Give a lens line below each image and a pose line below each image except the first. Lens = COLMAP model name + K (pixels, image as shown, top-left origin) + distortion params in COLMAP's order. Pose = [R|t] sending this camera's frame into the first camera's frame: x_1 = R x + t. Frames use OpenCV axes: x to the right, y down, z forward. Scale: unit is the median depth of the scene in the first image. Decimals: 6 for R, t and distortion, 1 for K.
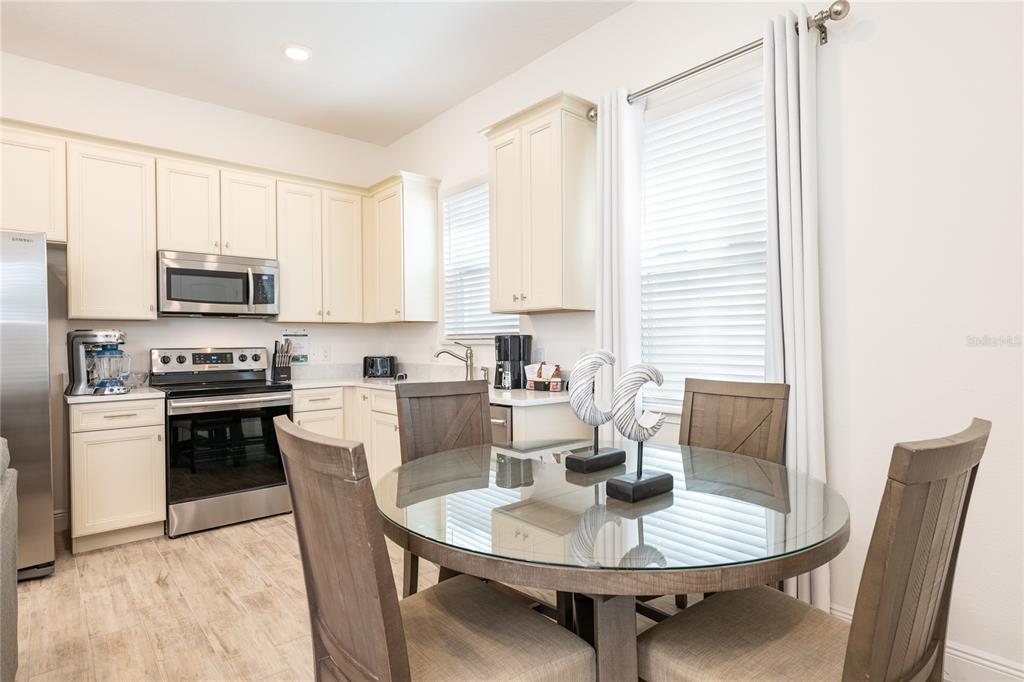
lens RADIAL K [[543.2, 0, 512.0], [0, 543.2, 341.0], [0, 0, 1]] dist [0.005140, 0.001123]
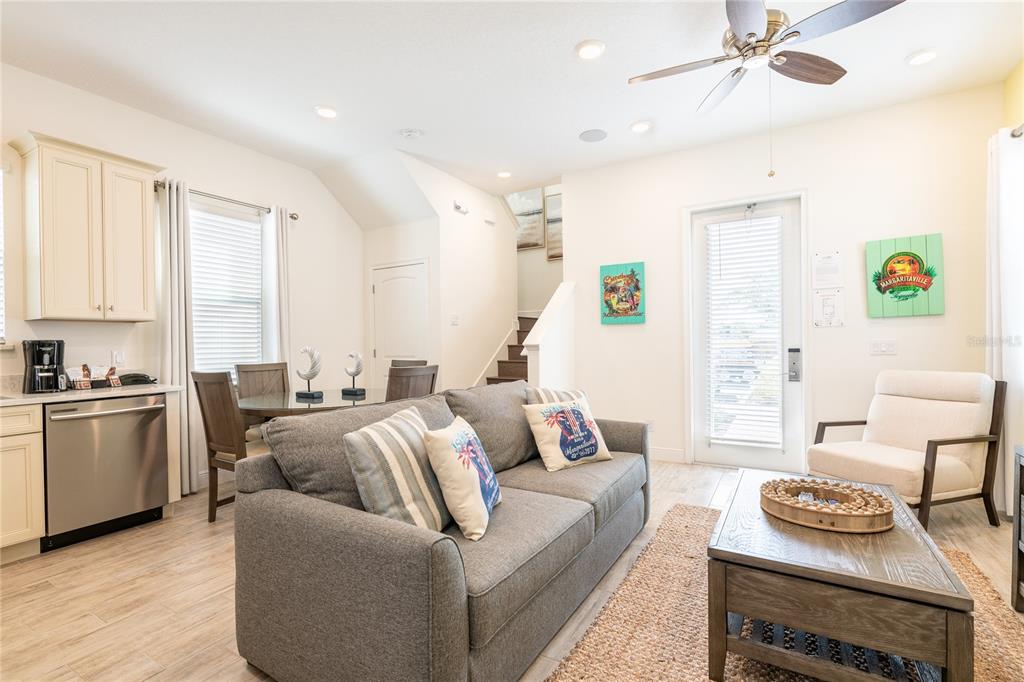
lens RADIAL K [[459.4, 0, 512.0], [0, 459.4, 341.0], [0, 0, 1]] dist [-0.000364, -0.000110]
pose [[-0.321752, 0.012051, 0.946747, -0.983450], [0.020985, 0.999764, -0.005594, 0.012145], [-0.946591, 0.018068, -0.321929, 0.402732]]
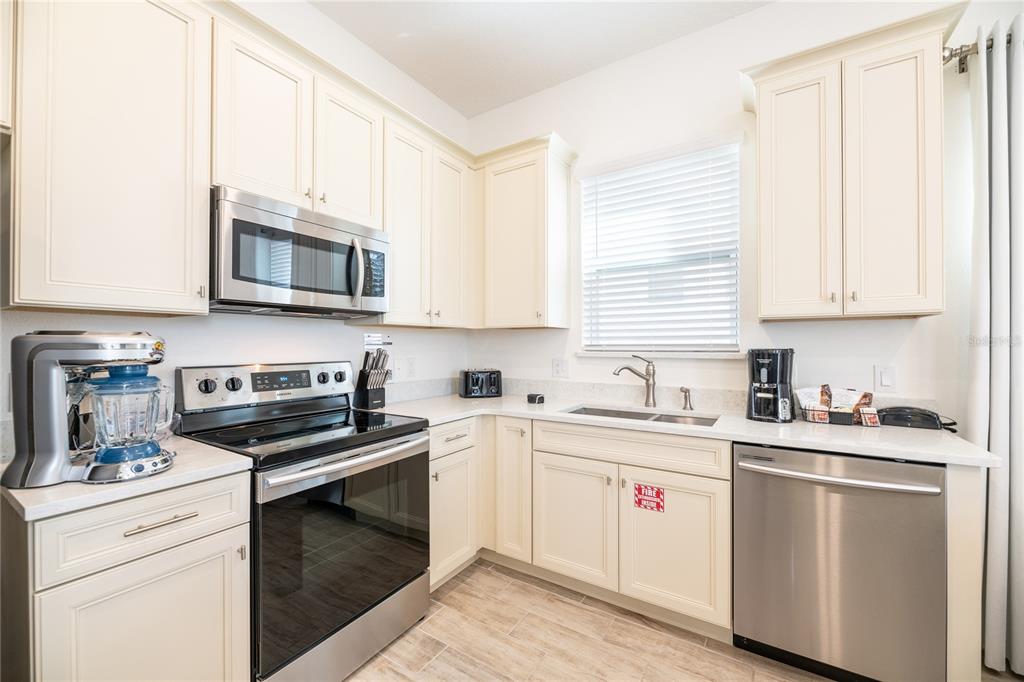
lens RADIAL K [[410.4, 0, 512.0], [0, 410.4, 341.0], [0, 0, 1]] dist [-0.003231, -0.000868]
pose [[0.959258, 0.011415, 0.282300, -0.452243], [-0.008470, 0.999896, -0.011651, -0.010355], [-0.282403, 0.008785, 0.959255, 0.498903]]
